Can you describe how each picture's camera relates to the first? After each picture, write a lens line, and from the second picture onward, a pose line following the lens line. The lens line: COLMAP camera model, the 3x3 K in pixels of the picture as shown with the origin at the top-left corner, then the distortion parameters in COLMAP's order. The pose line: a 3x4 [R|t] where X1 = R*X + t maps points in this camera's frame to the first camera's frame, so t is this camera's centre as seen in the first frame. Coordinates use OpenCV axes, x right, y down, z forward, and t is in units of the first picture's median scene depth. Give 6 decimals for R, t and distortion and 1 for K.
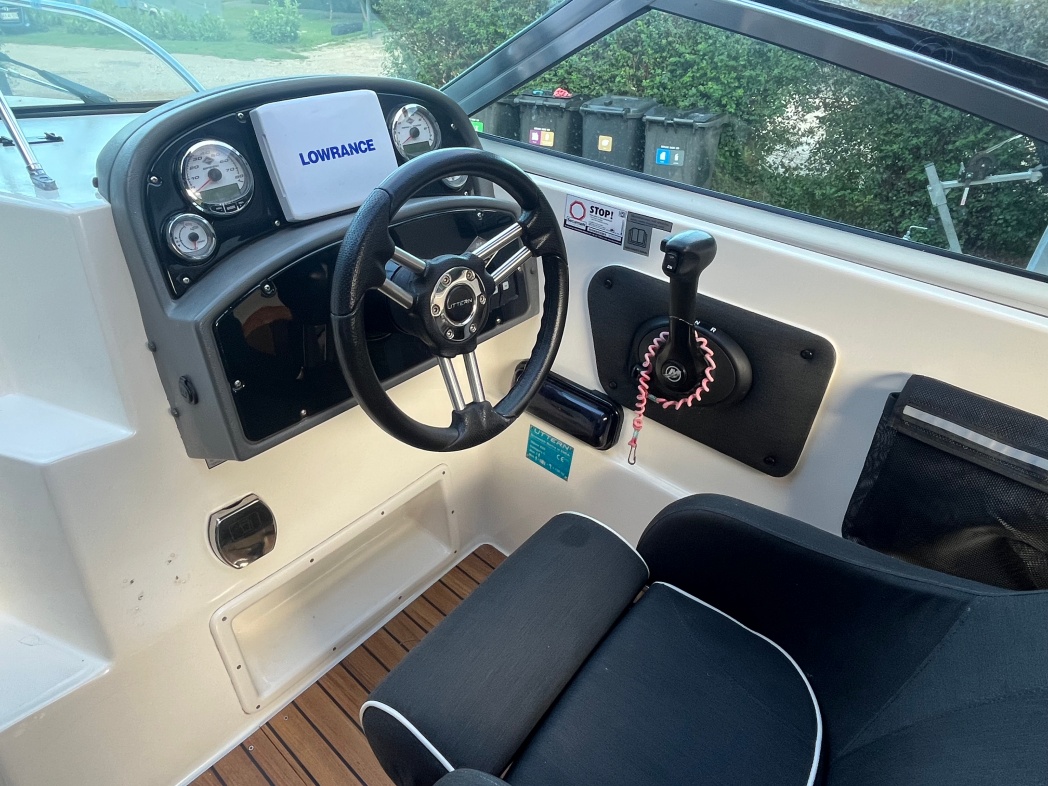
lens RADIAL K [[647.4, 0, 500.6], [0, 647.4, 390.2], [0, 0, 1]] dist [-0.000408, -0.000769]
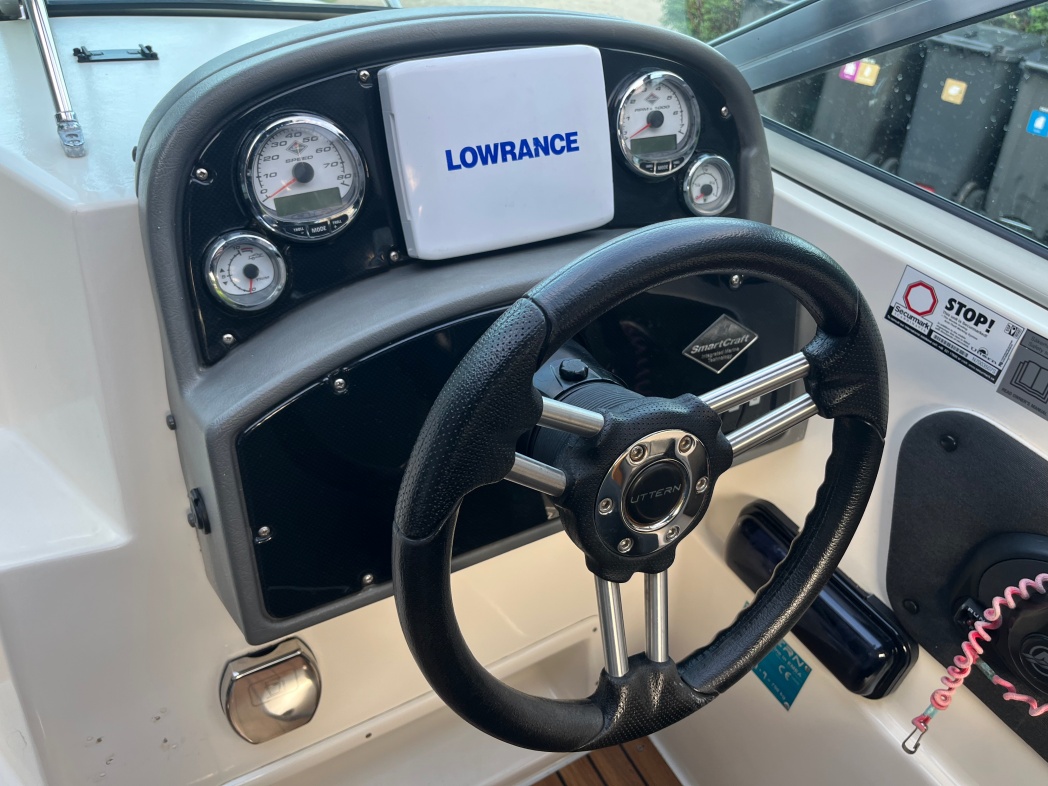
lens RADIAL K [[787.4, 0, 520.0], [0, 787.4, 397.5], [0, 0, 1]] dist [0.063456, -0.081762]
pose [[0.947216, 0.213711, -0.238975, -0.023755], [-0.201204, 0.976608, 0.075860, -0.185993], [0.249597, -0.023773, 0.968058, 0.273506]]
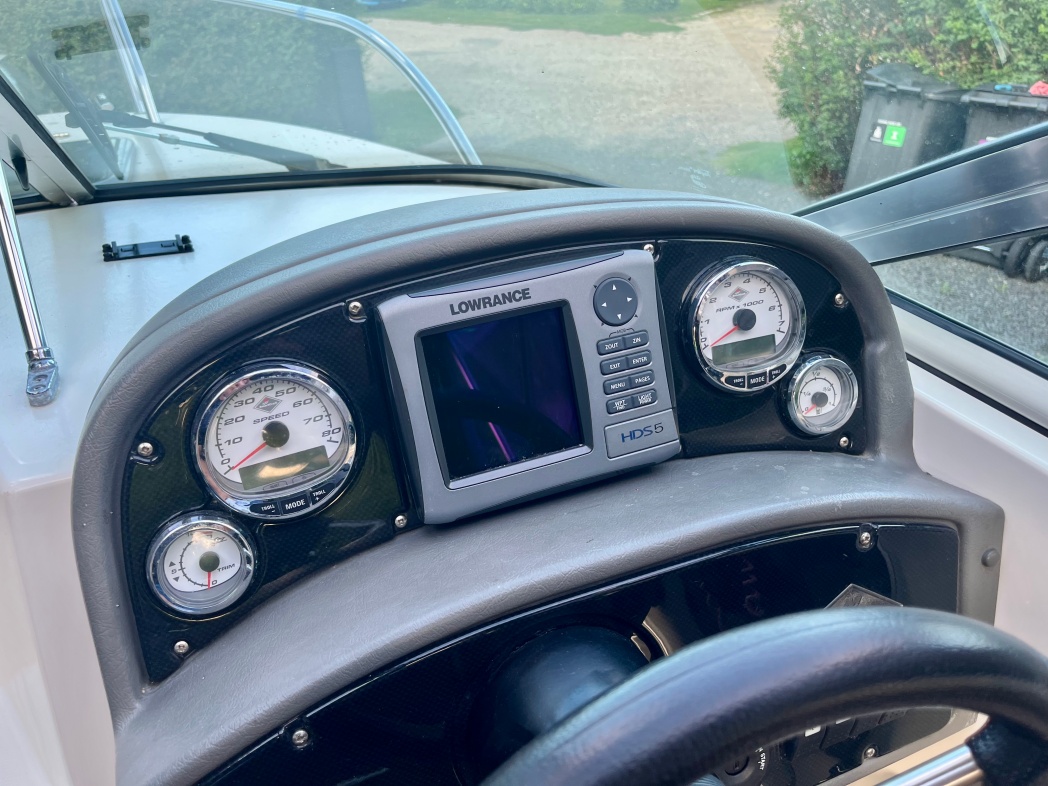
lens RADIAL K [[791.3, 0, 523.6], [0, 791.3, 413.6], [0, 0, 1]] dist [0.062741, -0.095015]
pose [[0.902685, 0.170613, -0.395032, -0.042436], [-0.179548, 0.983642, 0.014547, -0.321338], [0.391052, 0.057796, 0.918552, 0.444276]]
